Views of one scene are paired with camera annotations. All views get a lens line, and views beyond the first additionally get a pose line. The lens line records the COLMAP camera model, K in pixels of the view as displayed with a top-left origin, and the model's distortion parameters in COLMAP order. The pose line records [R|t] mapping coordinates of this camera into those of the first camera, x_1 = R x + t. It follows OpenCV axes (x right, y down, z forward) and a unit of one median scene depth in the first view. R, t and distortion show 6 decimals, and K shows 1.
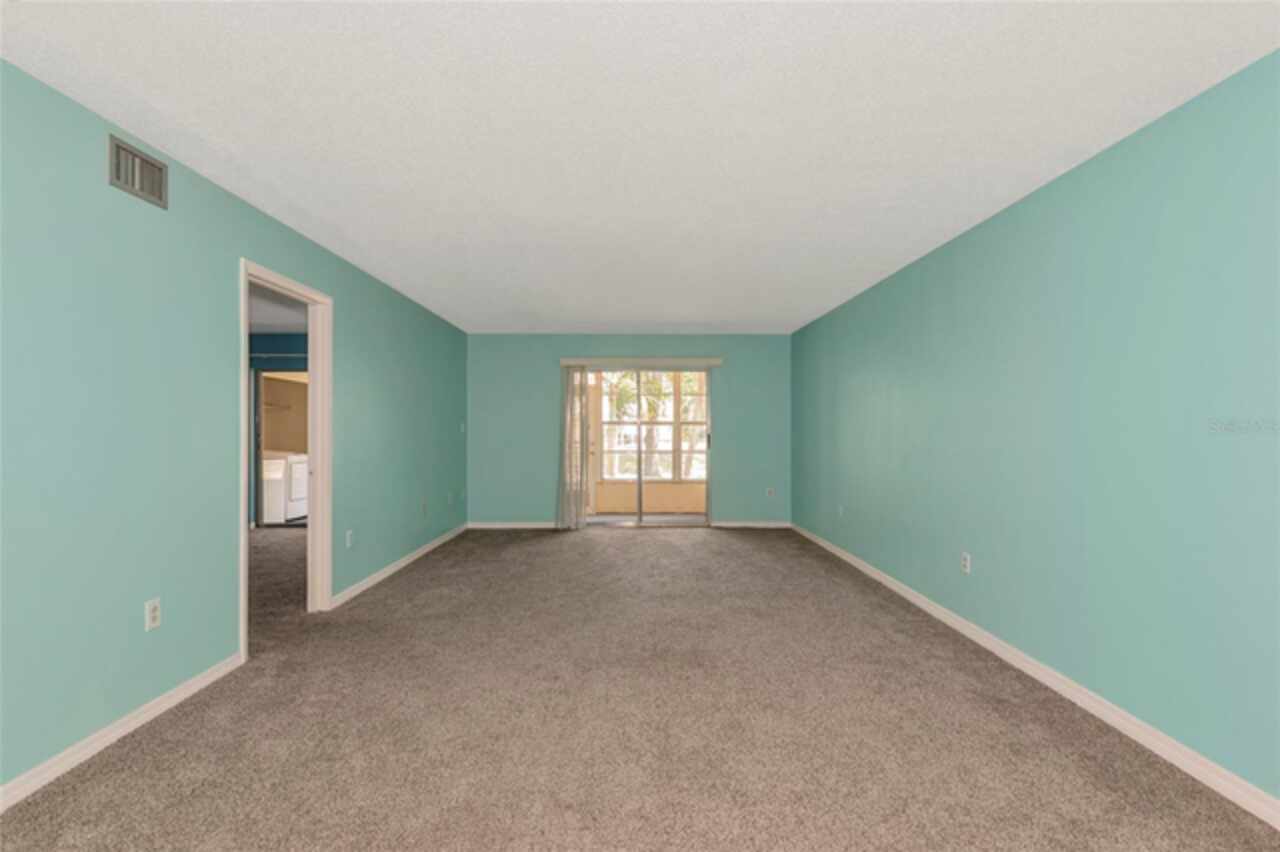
lens RADIAL K [[605.4, 0, 645.5], [0, 605.4, 427.1], [0, 0, 1]] dist [-0.014776, -0.001051]
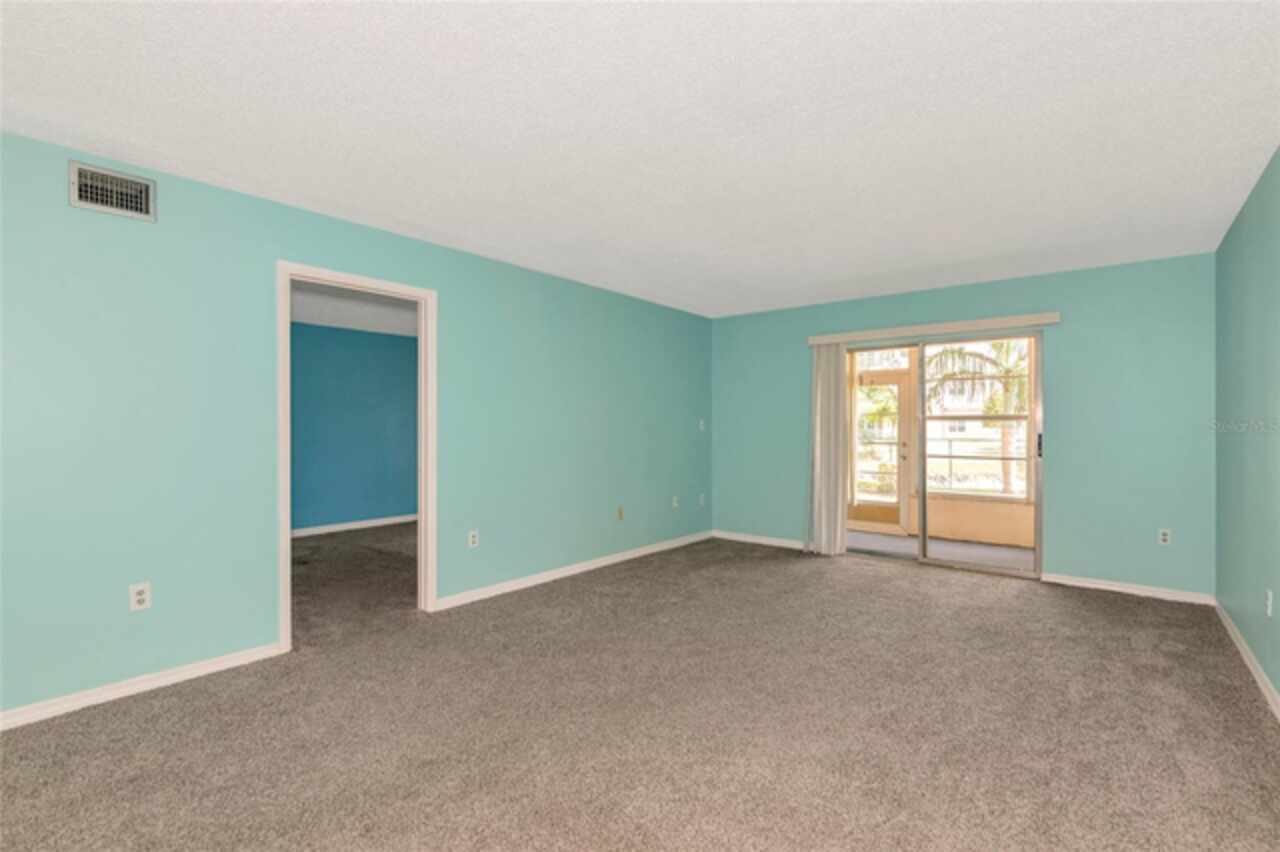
lens RADIAL K [[587.0, 0, 640.0], [0, 587.0, 426.0], [0, 0, 1]] dist [-0.002755, -0.000445]
pose [[0.760749, -0.003539, -0.649036, 0.193945], [0.003927, 0.999992, -0.000850, 0.002913], [0.649034, -0.001902, 0.760757, 0.273540]]
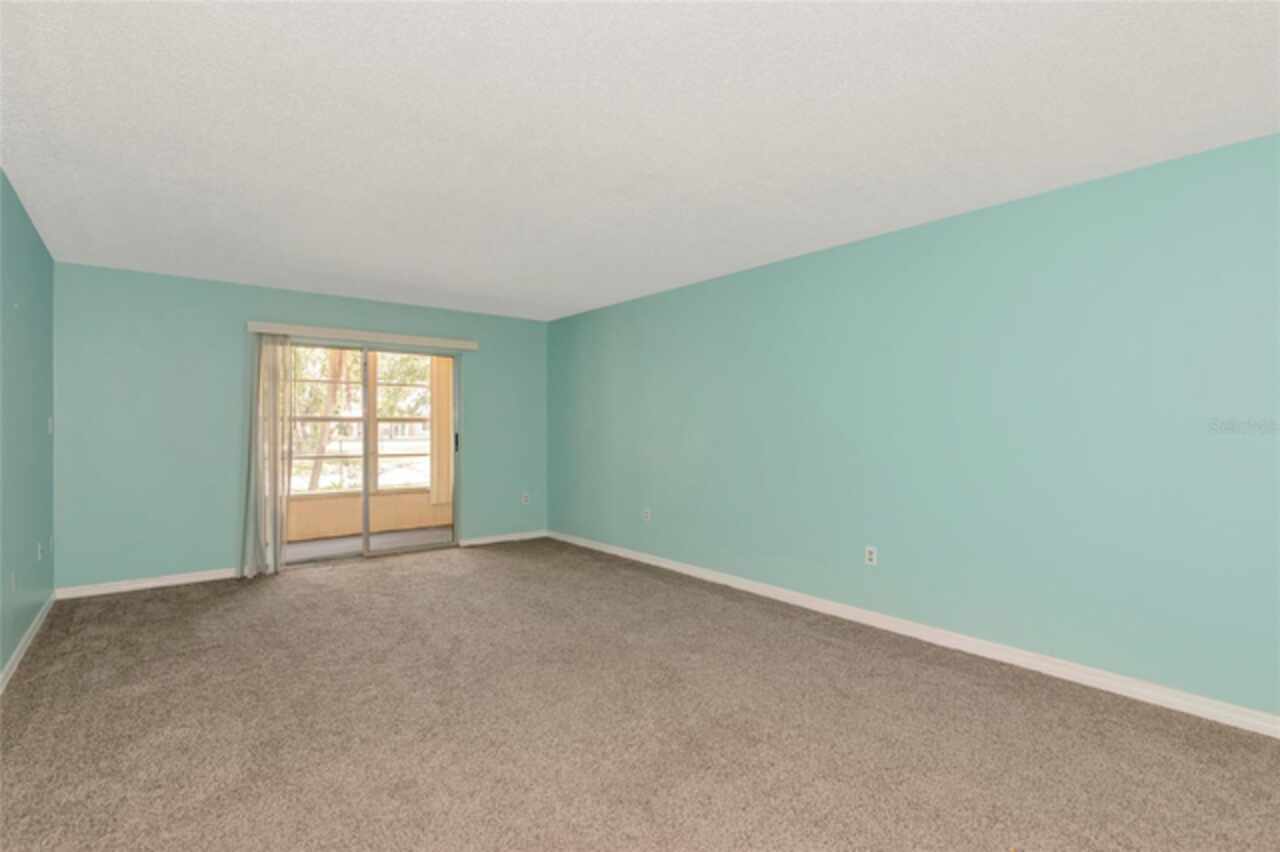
lens RADIAL K [[605.4, 0, 645.5], [0, 605.4, 427.1], [0, 0, 1]] dist [-0.014776, -0.001051]
pose [[0.788349, -0.002589, 0.615222, -0.204892], [-0.000901, 0.999985, 0.005363, -0.001637], [-0.615227, -0.004782, 0.788335, 0.205586]]
